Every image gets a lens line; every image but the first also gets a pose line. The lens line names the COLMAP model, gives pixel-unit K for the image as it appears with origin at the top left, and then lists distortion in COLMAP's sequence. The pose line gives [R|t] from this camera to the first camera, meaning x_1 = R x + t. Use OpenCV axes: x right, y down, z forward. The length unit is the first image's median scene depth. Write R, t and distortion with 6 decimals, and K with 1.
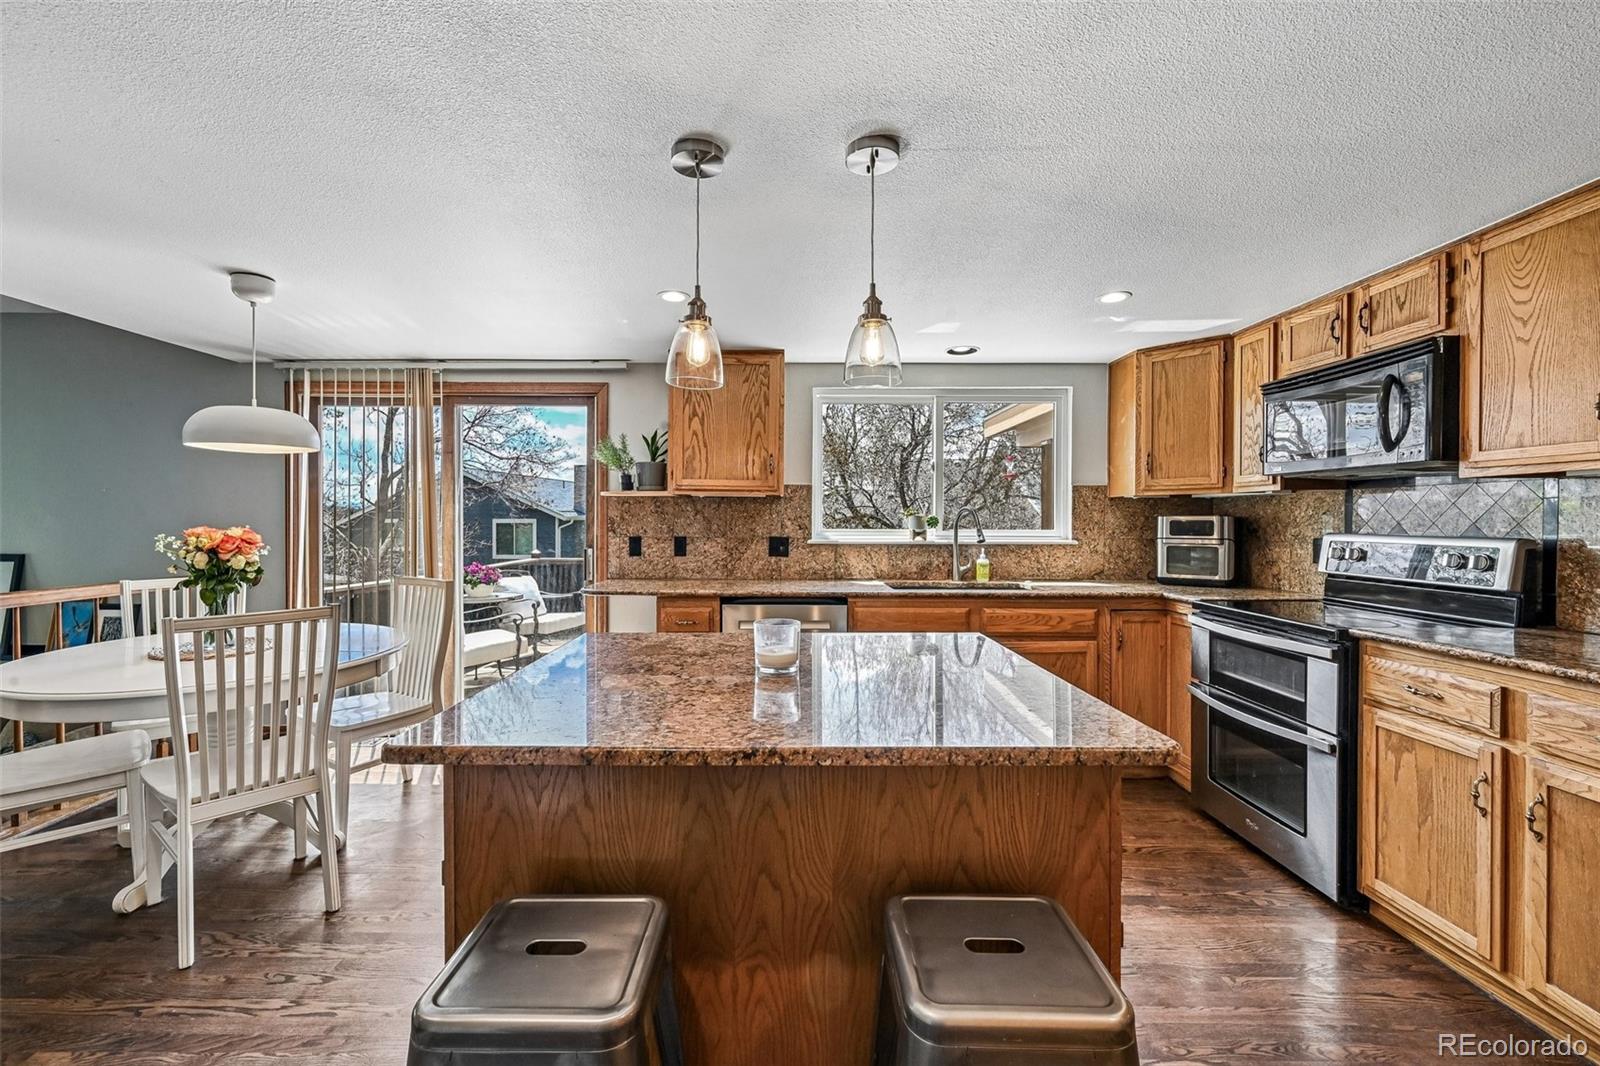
lens RADIAL K [[688.6, 0, 794.8], [0, 688.6, 524.6], [0, 0, 1]] dist [0.008737, -0.000113]
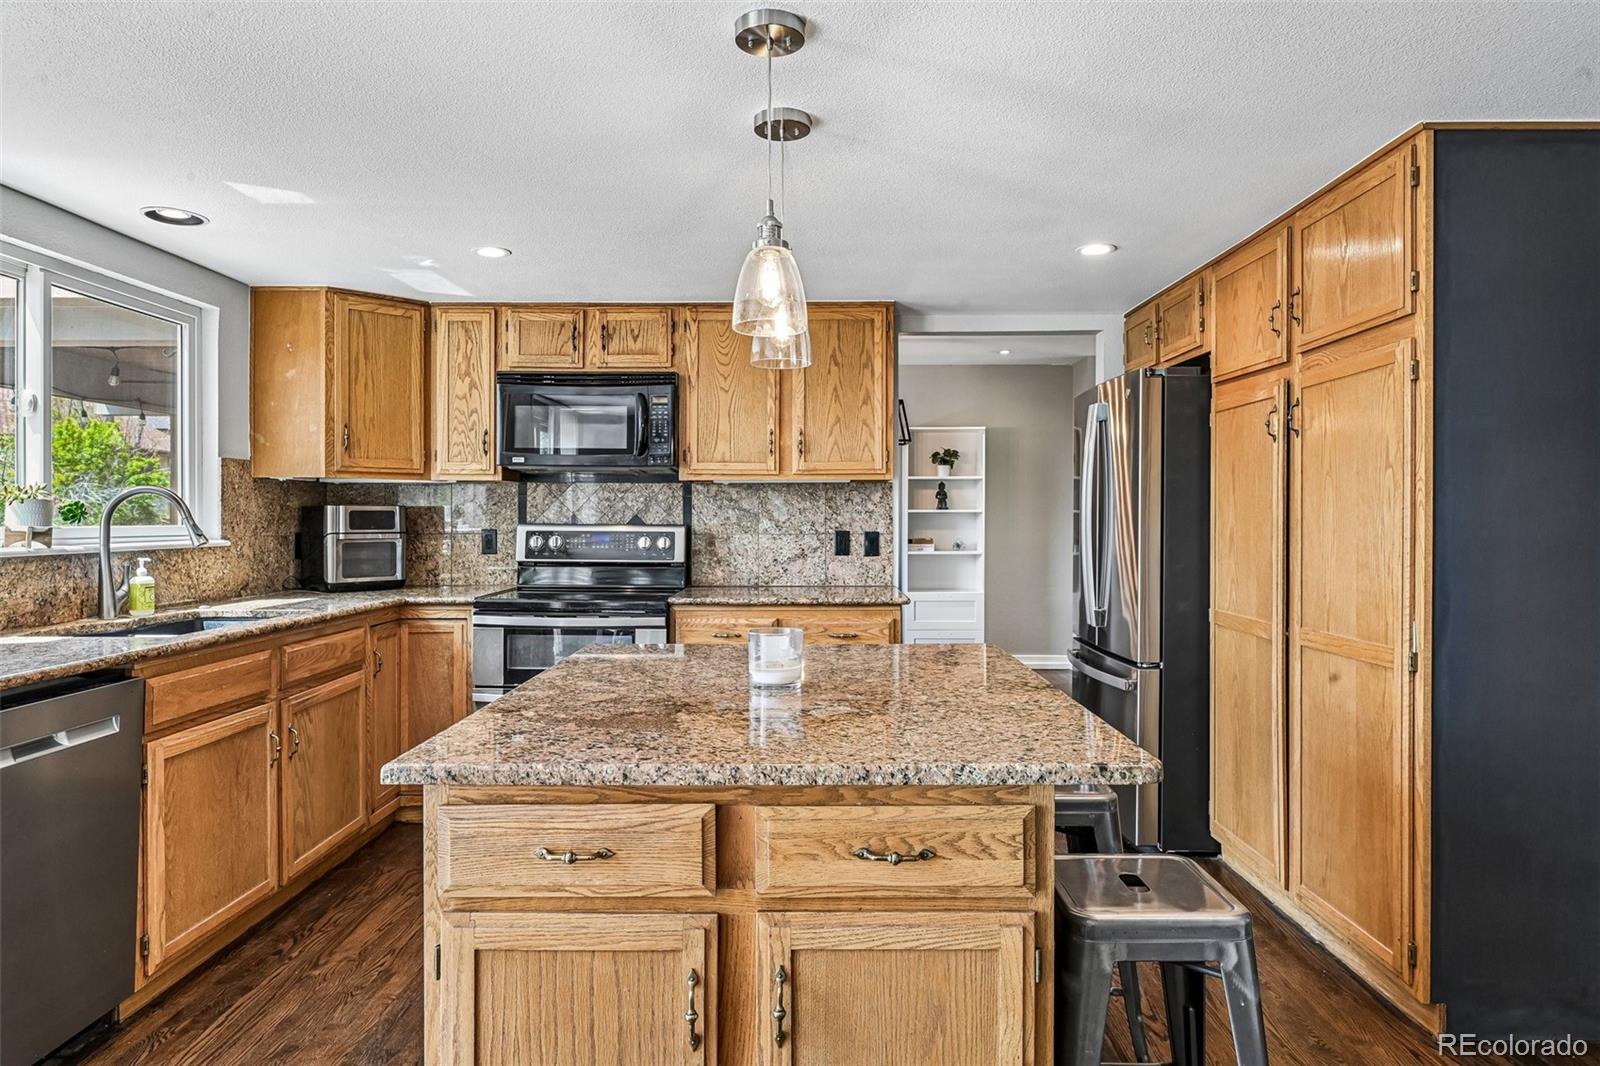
lens RADIAL K [[987.3, 0, 798.7], [0, 987.3, 531.7], [0, 0, 1]] dist [0.002138, 0.000932]
pose [[-0.008156, -0.018584, 0.999794, -0.638988], [0.002750, 0.999823, 0.018607, -0.001588], [-0.999963, 0.002901, -0.008104, 0.519639]]
